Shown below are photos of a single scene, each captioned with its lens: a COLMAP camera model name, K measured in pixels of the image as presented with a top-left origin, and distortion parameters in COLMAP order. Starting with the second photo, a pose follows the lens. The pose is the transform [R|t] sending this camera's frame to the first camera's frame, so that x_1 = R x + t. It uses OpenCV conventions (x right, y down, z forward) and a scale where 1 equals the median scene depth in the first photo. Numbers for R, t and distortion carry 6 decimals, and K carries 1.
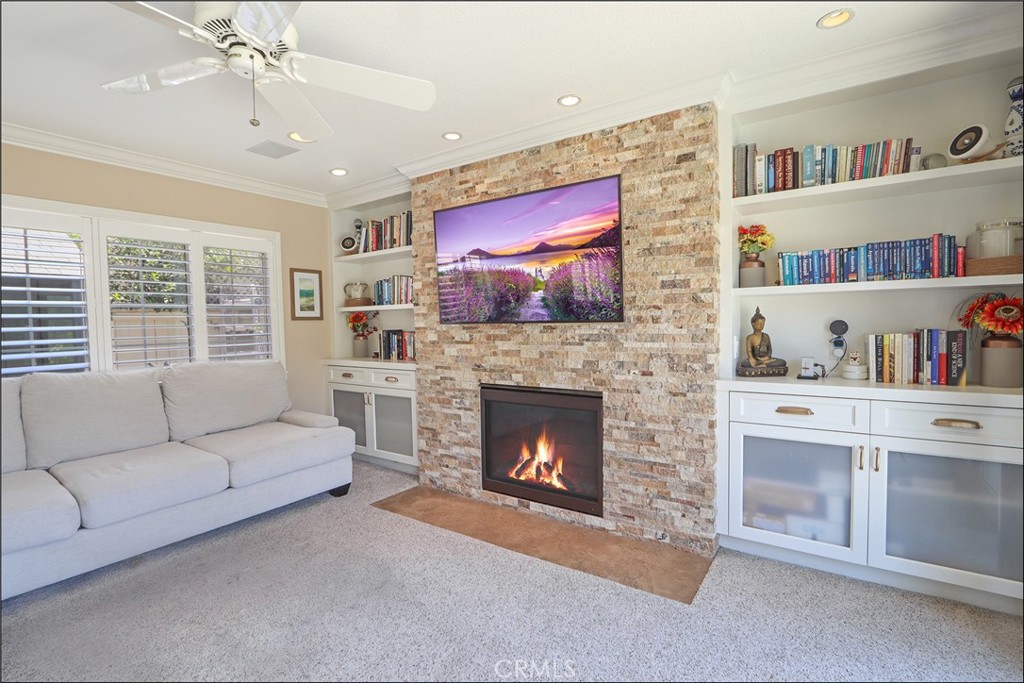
lens RADIAL K [[477.1, 0, 512.0], [0, 477.1, 341.5], [0, 0, 1]] dist [-0.012625, 0.000002]
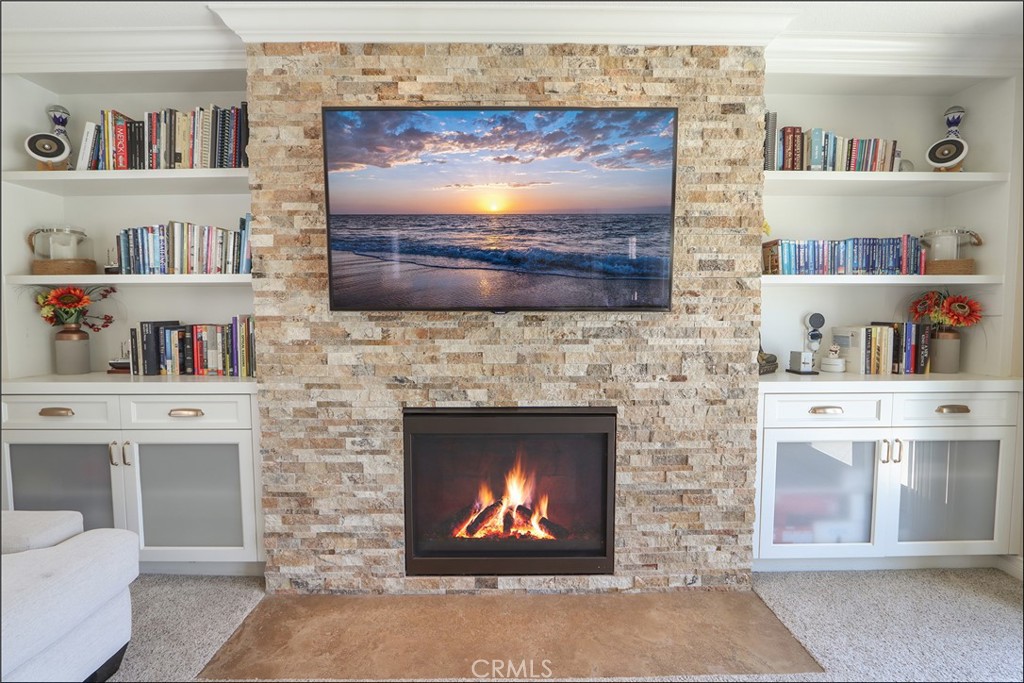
lens RADIAL K [[477.1, 0, 512.0], [0, 477.1, 341.5], [0, 0, 1]] dist [-0.012625, 0.000002]
pose [[0.816467, -0.019161, 0.577074, -0.377157], [0.011071, 0.999785, 0.017533, -0.009500], [-0.577286, -0.007927, 0.816504, 0.511431]]
